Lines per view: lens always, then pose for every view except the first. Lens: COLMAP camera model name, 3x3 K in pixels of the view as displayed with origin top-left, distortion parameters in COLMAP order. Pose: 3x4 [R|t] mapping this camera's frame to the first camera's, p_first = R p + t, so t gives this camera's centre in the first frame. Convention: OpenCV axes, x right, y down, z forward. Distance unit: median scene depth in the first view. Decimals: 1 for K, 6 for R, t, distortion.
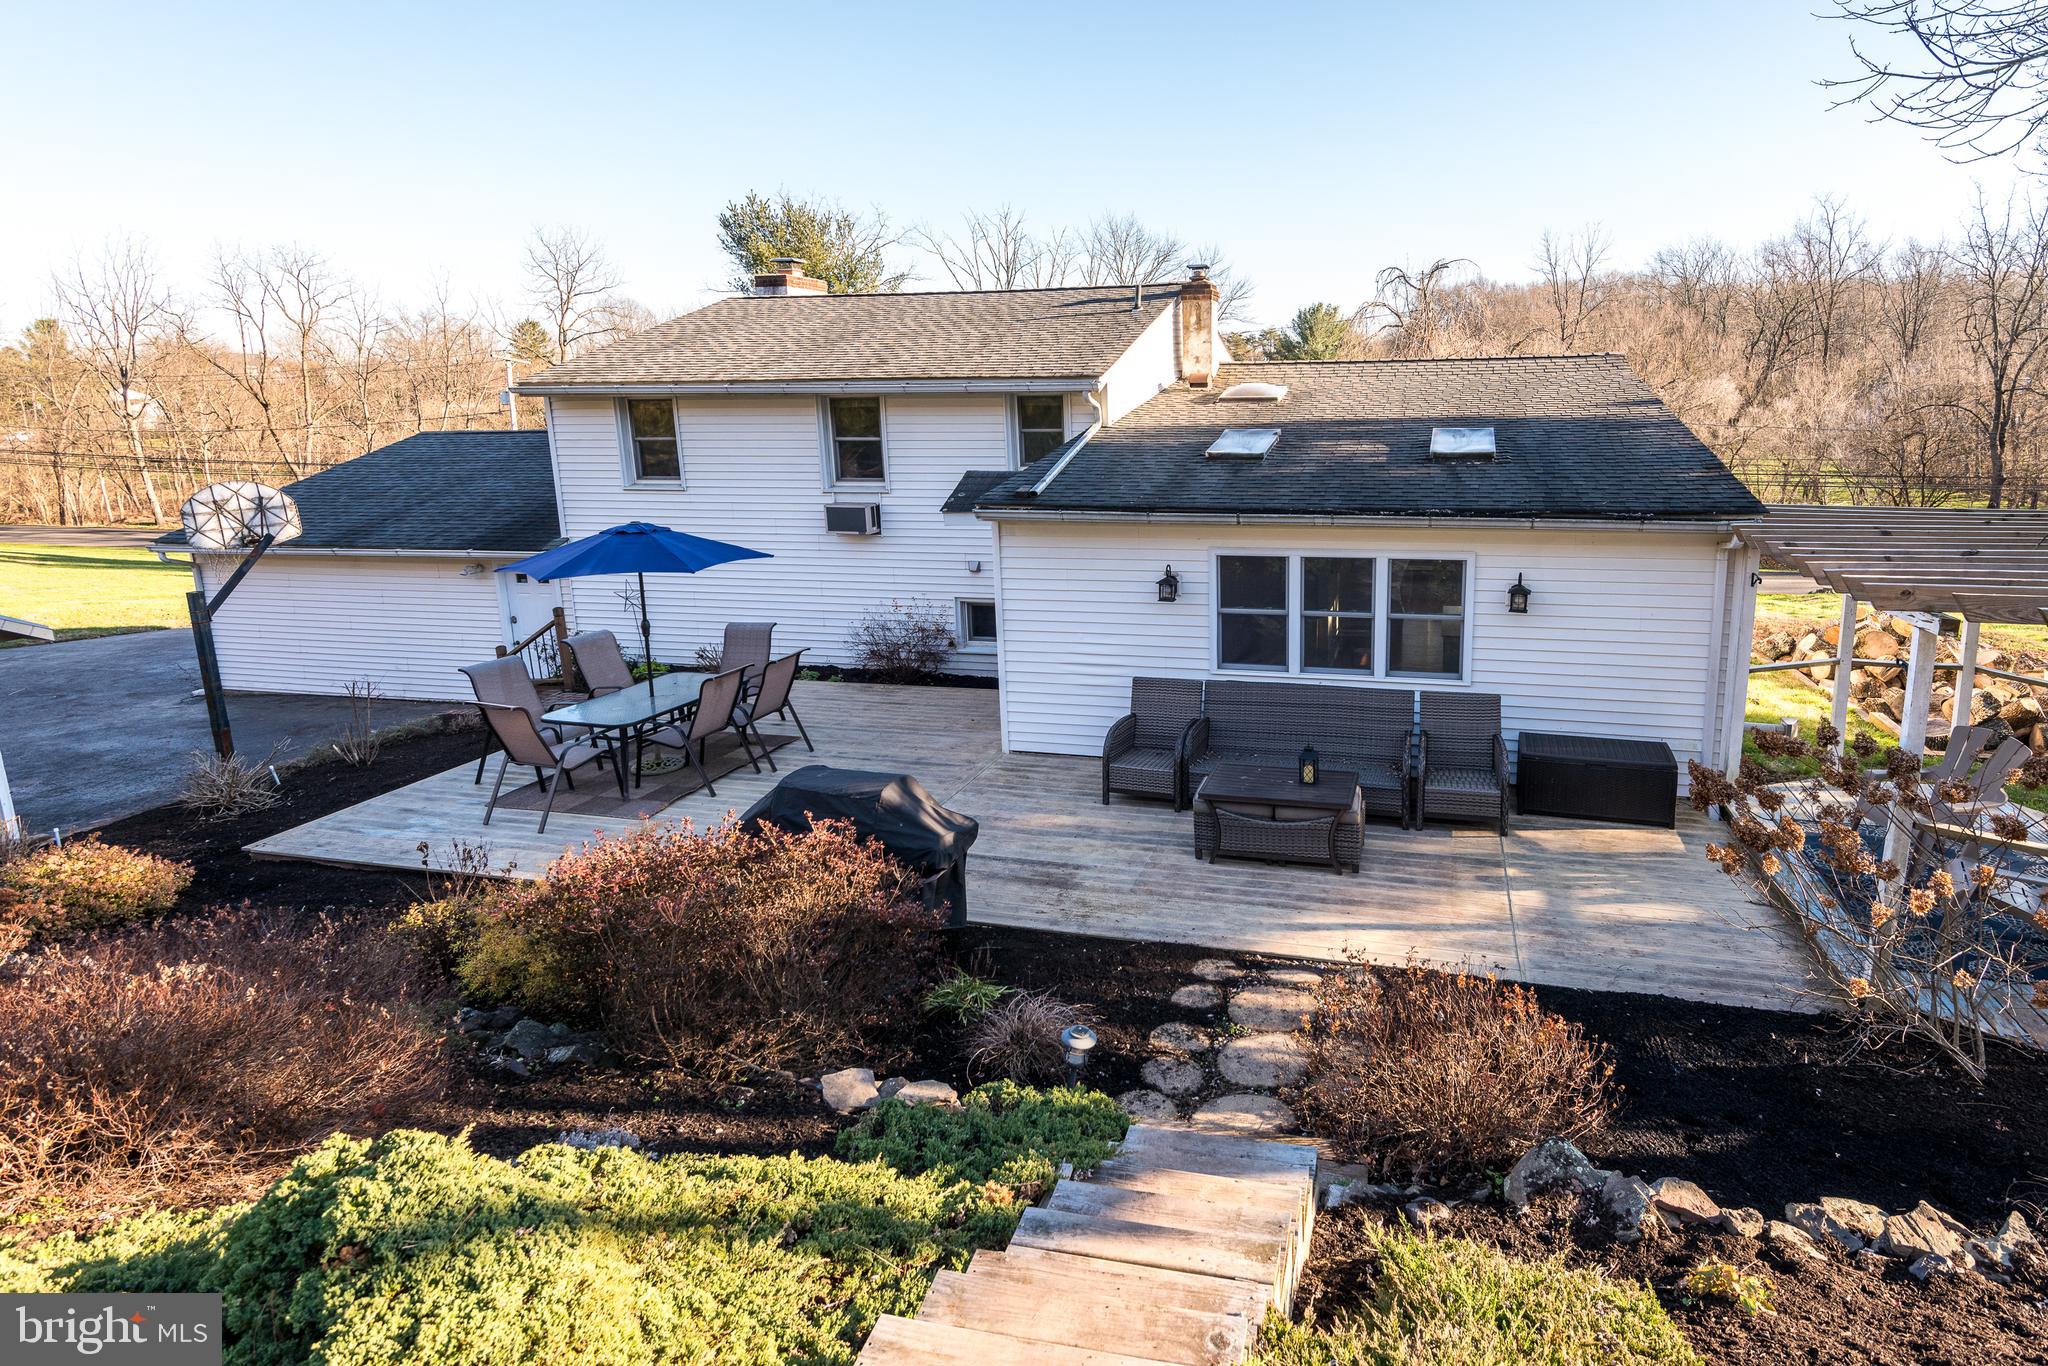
lens RADIAL K [[1085.3, 0, 1144.6], [0, 1085.3, 630.8], [0, 0, 1]] dist [-0.003163, -0.001083]
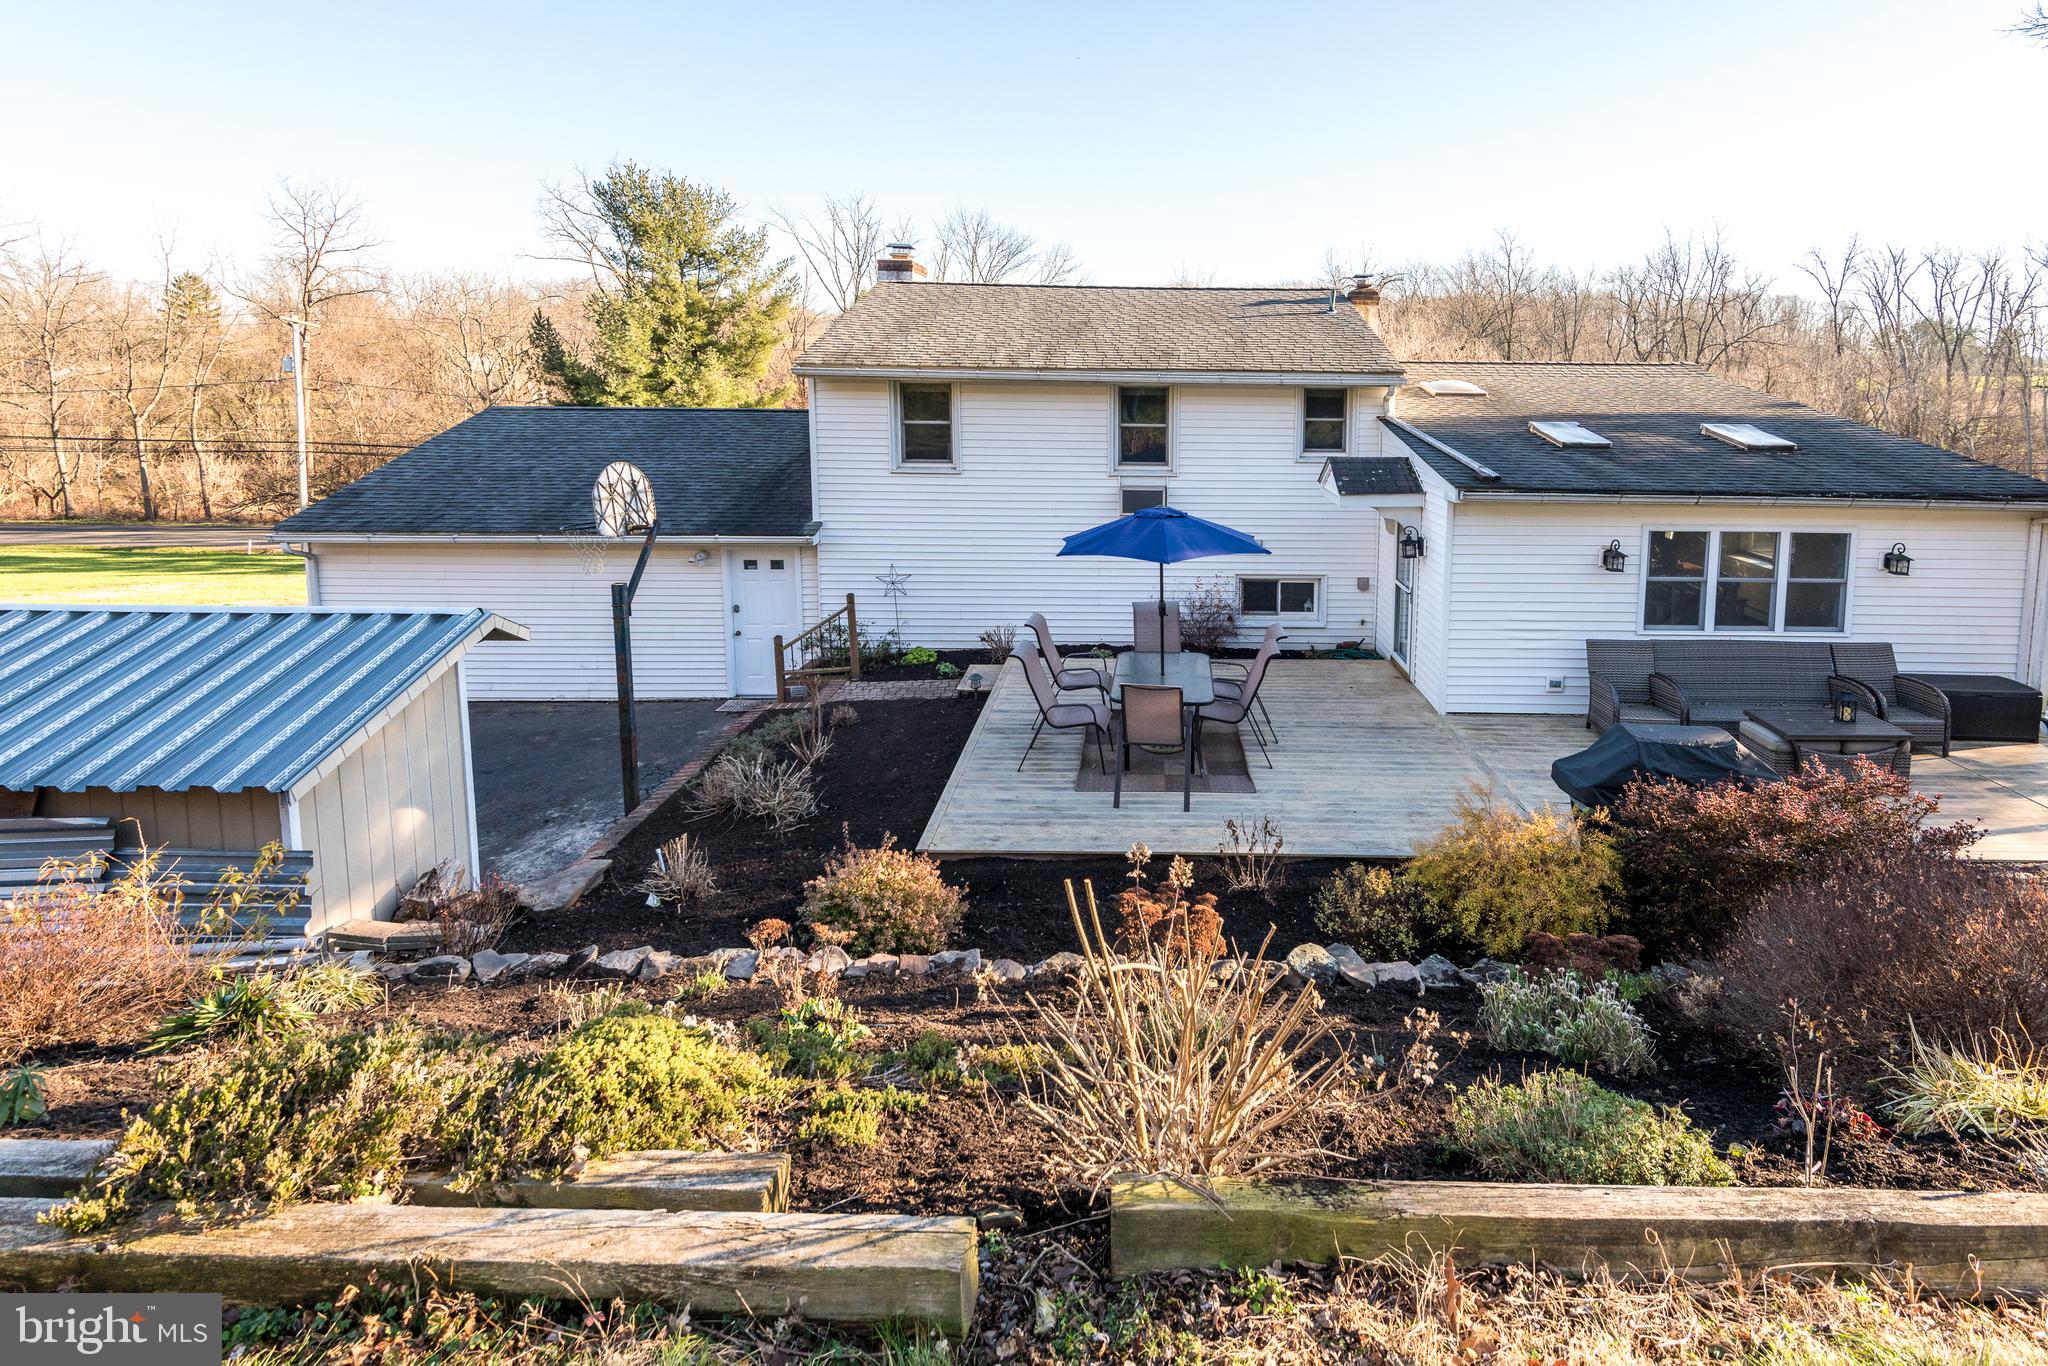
lens RADIAL K [[1045.8, 0, 1153.4], [0, 1045.8, 521.7], [0, 0, 1]] dist [0.009327, -0.002990]
pose [[0.969636, -0.010090, 0.244345, -0.645048], [0.029020, 0.996836, -0.073999, -0.011270], [-0.242825, 0.078843, 0.966861, 0.036701]]
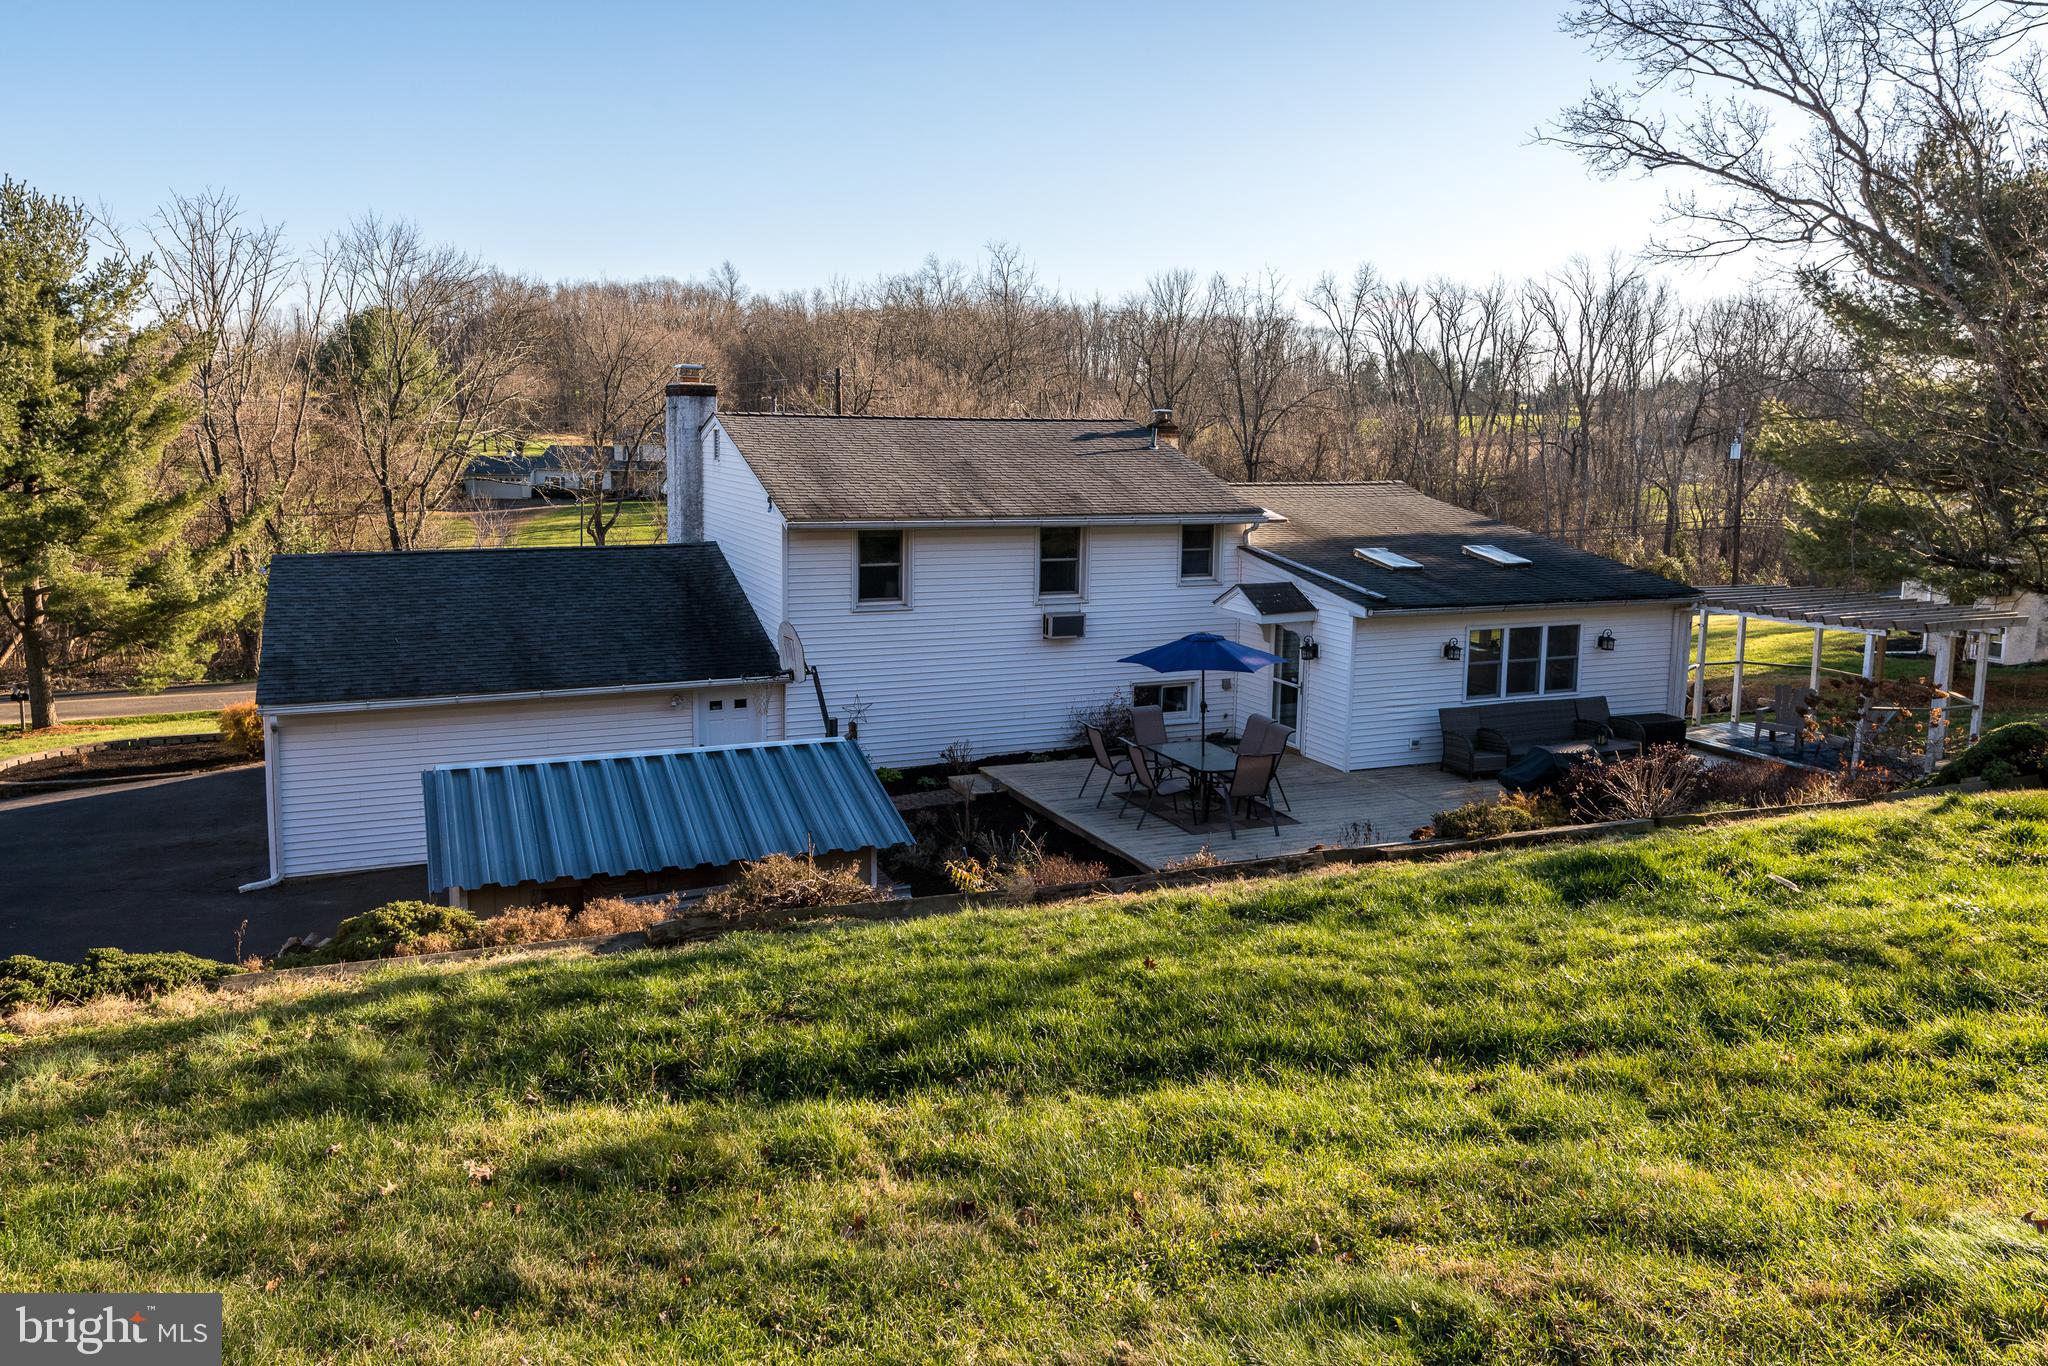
lens RADIAL K [[1466.0, 0, 1041.7], [0, 1466.0, 679.6], [0, 0, 1]] dist [0.012110, 0.008776]
pose [[0.805295, -0.080866, 0.587334, -1.591543], [0.105473, 0.994392, -0.007703, -0.042239], [-0.583417, 0.068151, 0.809308, -0.383144]]
